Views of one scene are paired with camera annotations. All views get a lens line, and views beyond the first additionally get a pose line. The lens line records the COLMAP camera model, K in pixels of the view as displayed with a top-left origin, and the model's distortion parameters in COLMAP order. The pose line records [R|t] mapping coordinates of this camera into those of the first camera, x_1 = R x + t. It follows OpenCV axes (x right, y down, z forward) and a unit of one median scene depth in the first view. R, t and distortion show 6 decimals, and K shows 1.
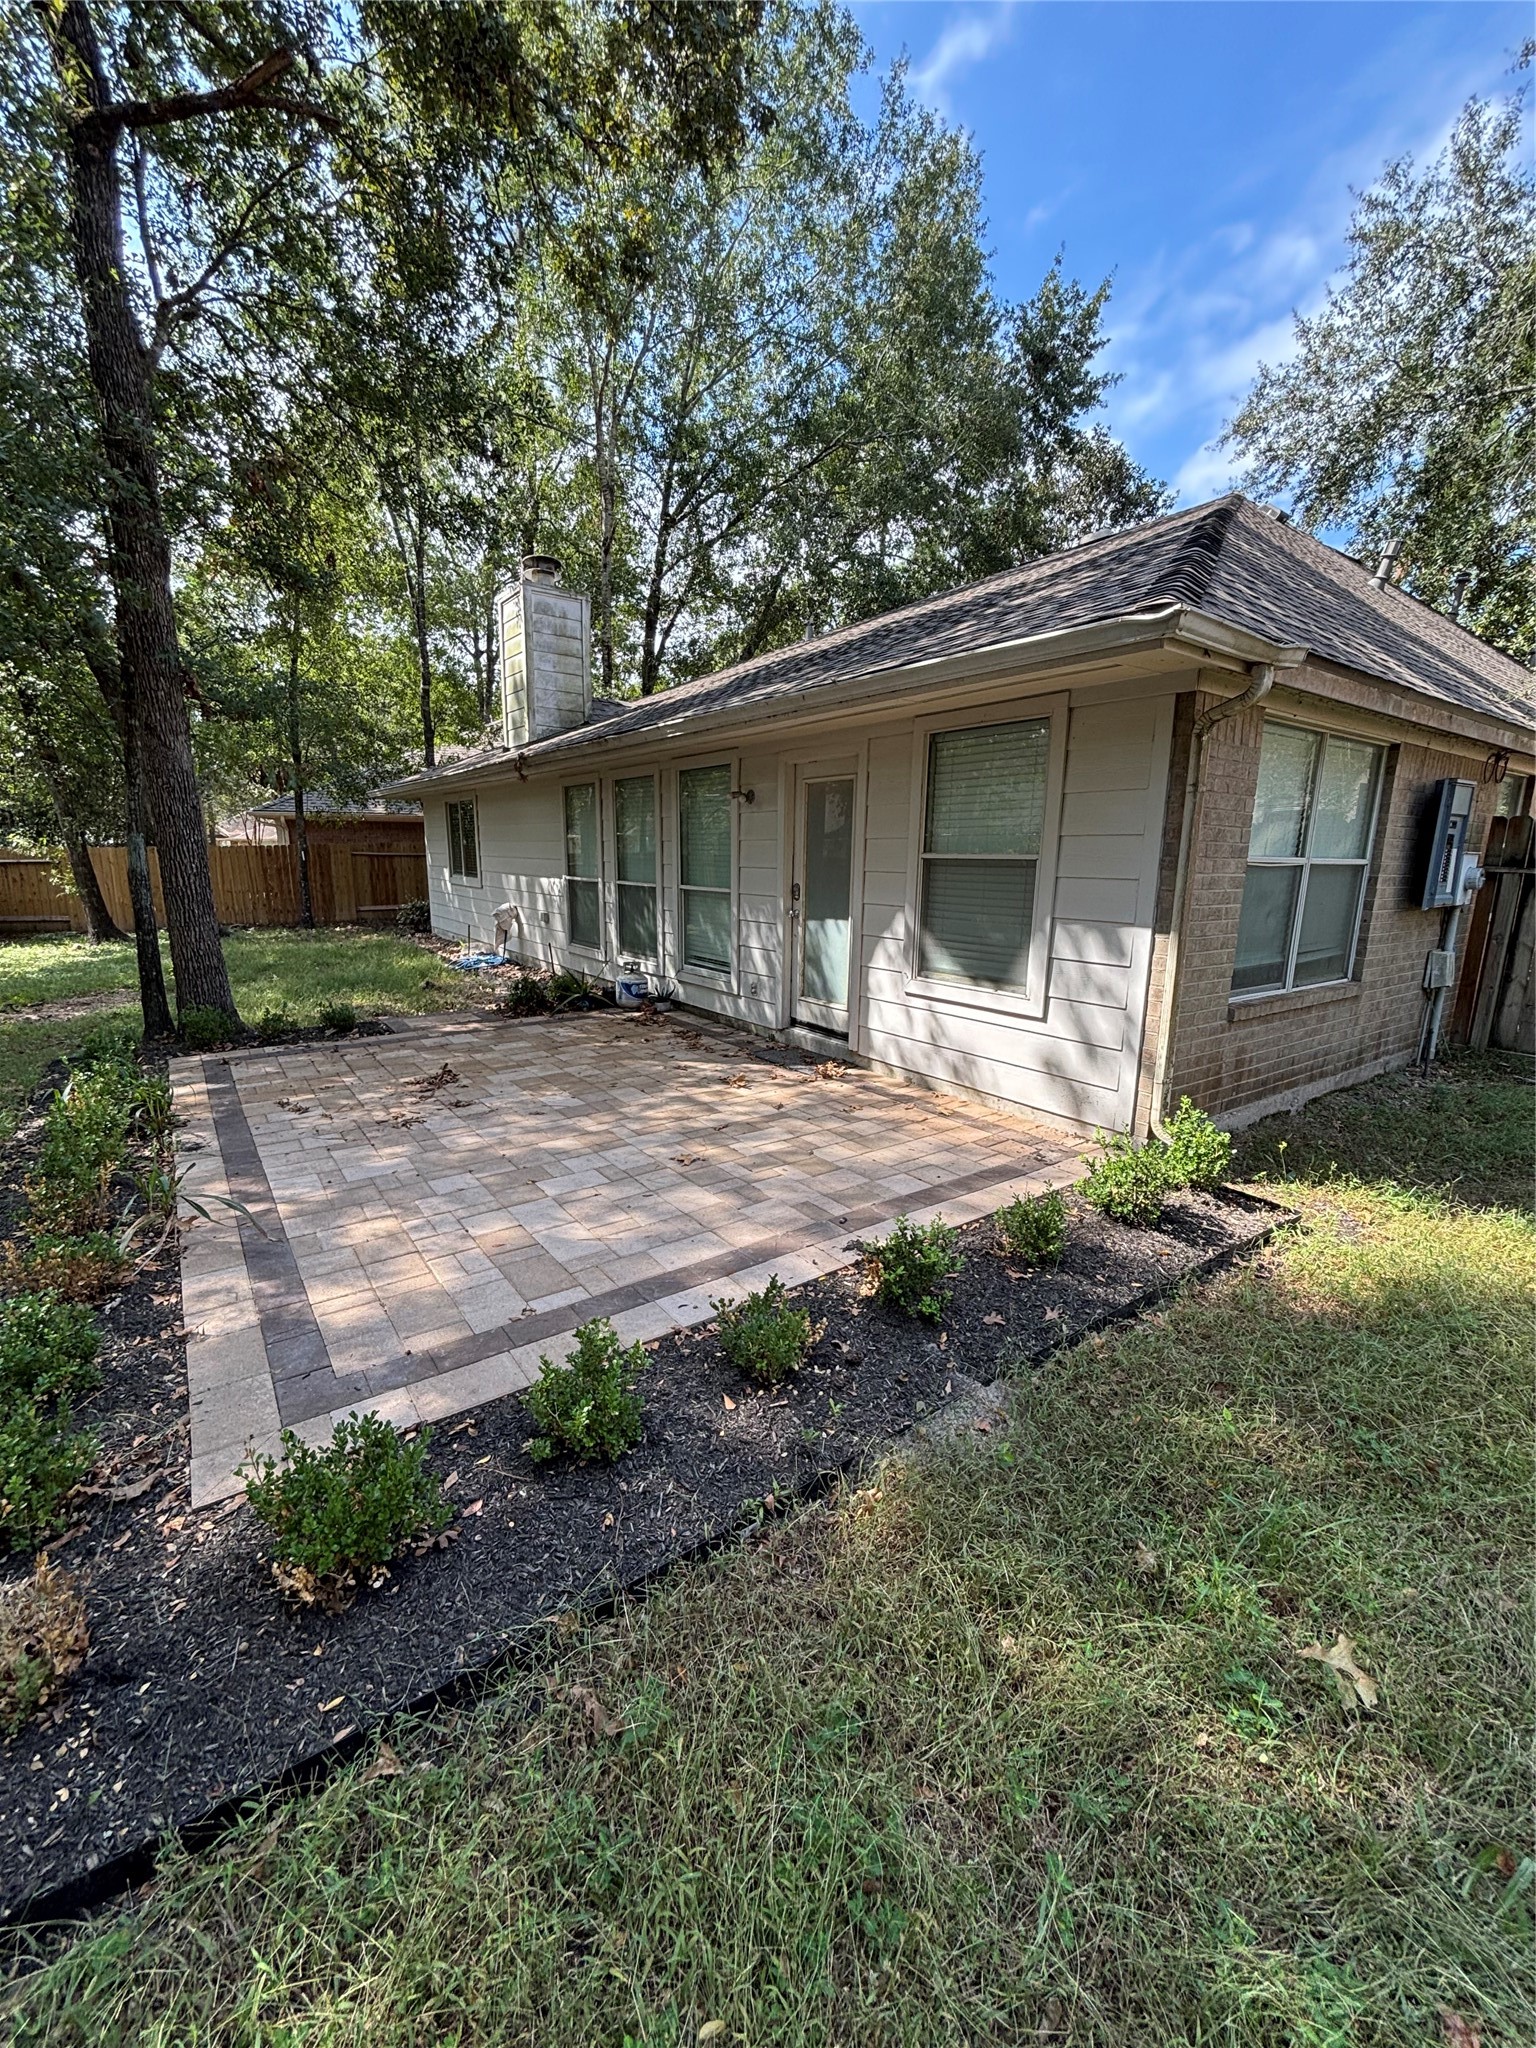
lens RADIAL K [[831.3, 0, 767.7], [0, 831.3, 1028.7], [0, 0, 1]] dist [-0.005170, 0.005620]
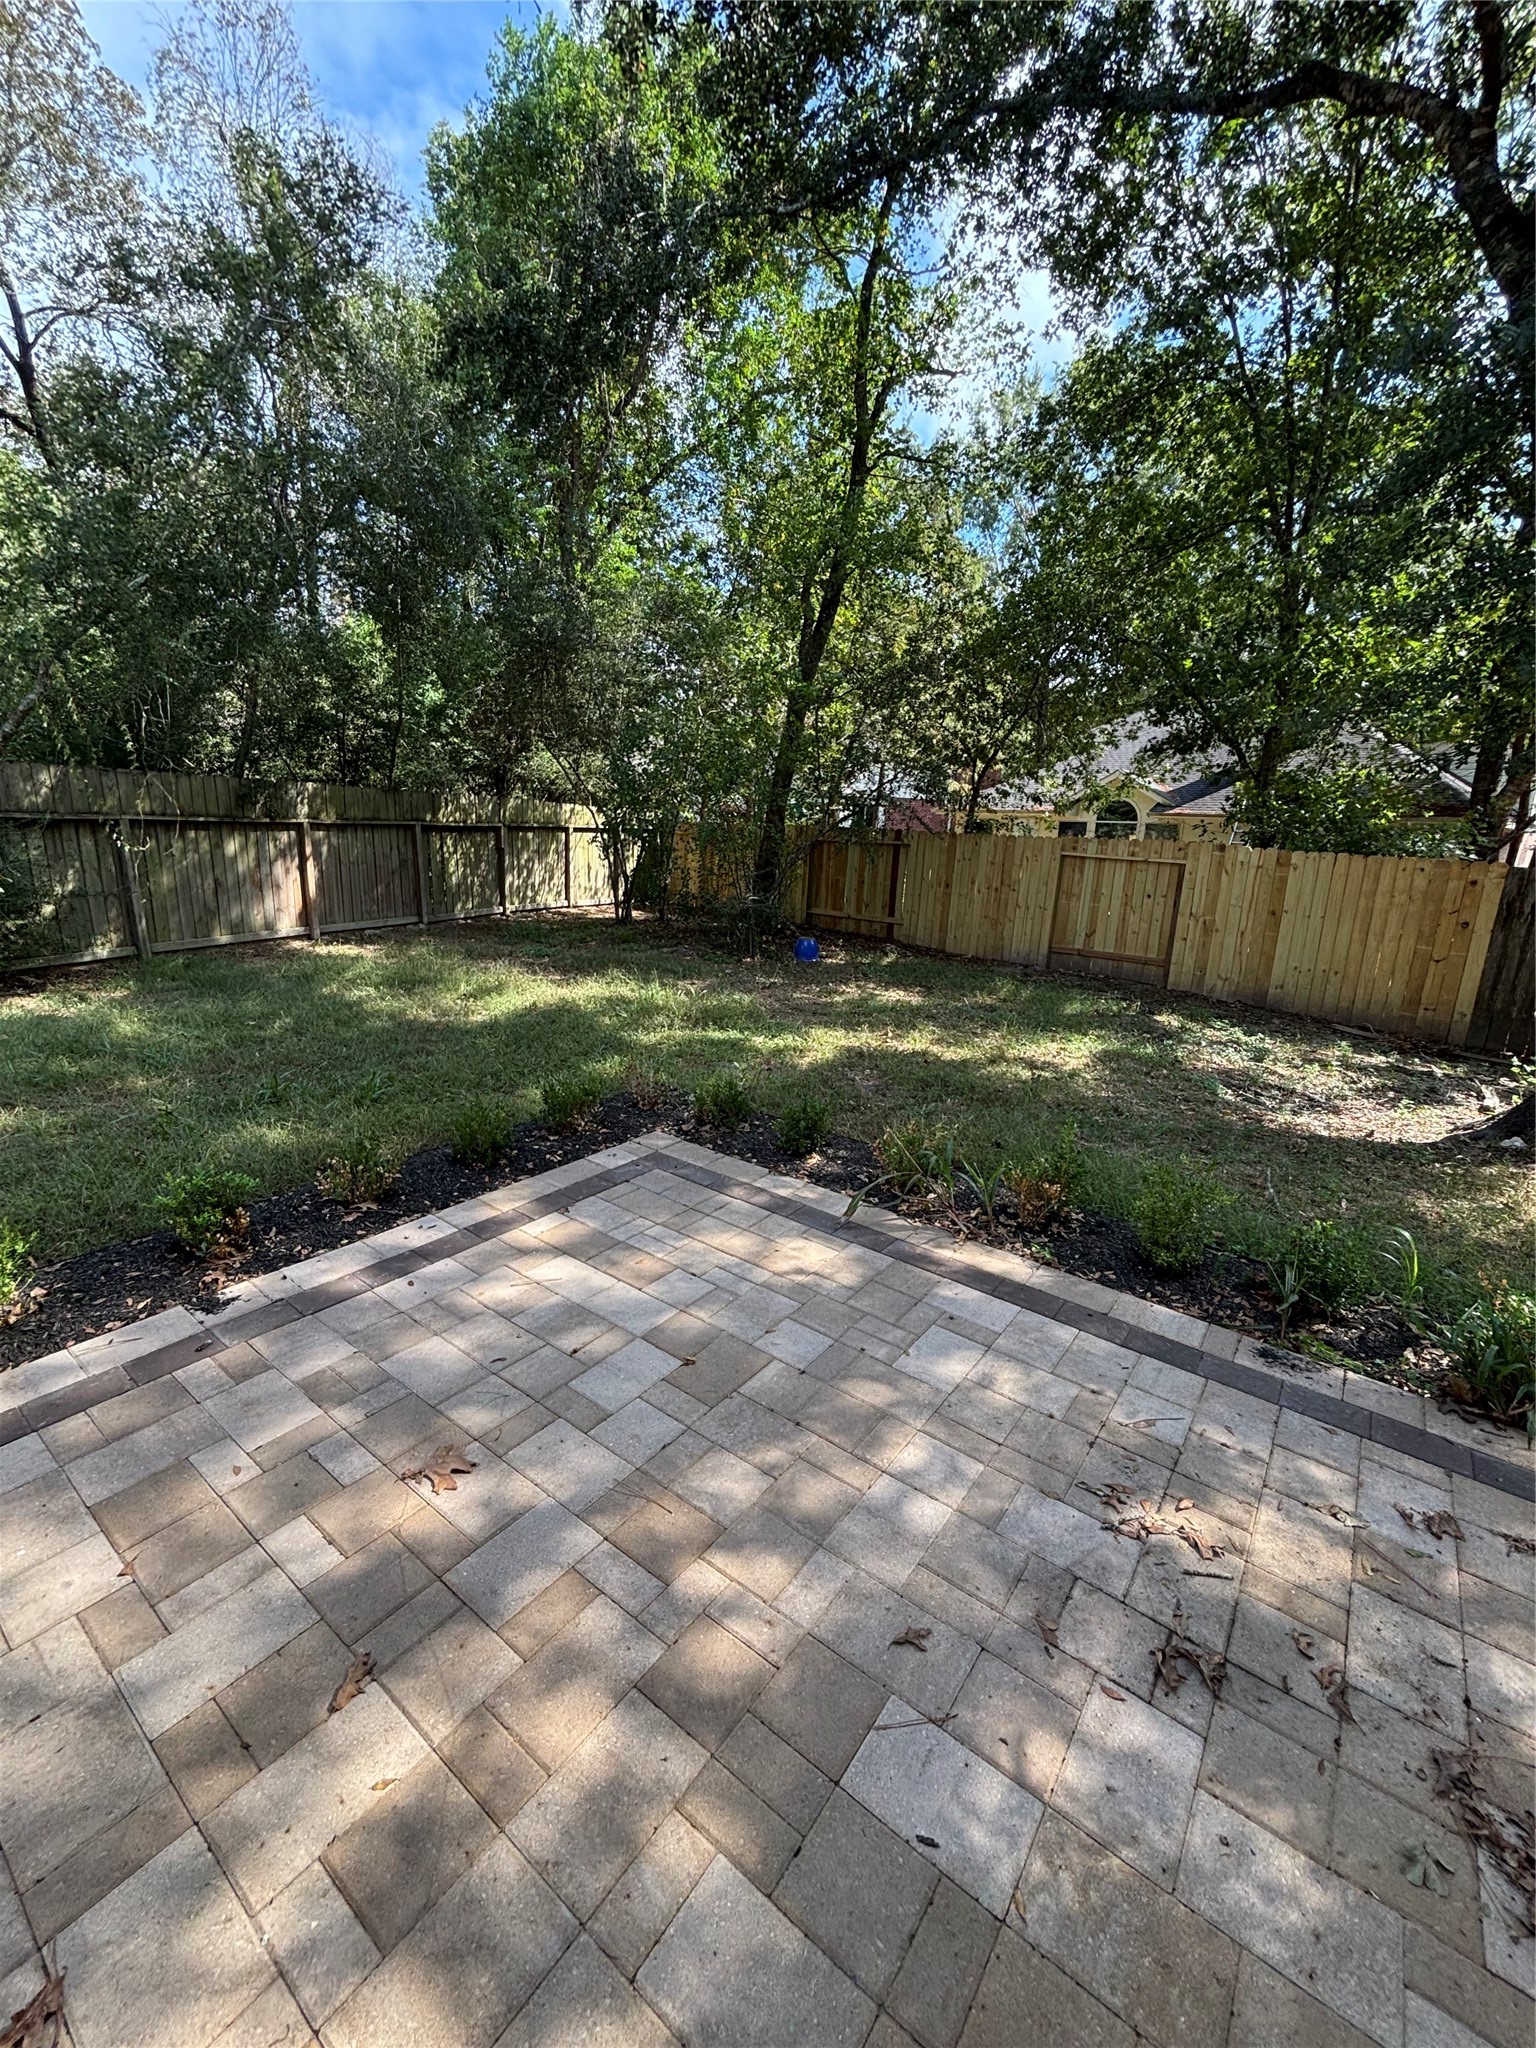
lens RADIAL K [[831.3, 0, 767.7], [0, 831.3, 1028.7], [0, 0, 1]] dist [-0.005170, 0.005620]
pose [[-0.953173, 0.029255, -0.301009, -0.130365], [-0.103472, 0.903696, 0.415484, -0.312416], [0.284175, 0.427174, -0.858351, 1.324154]]
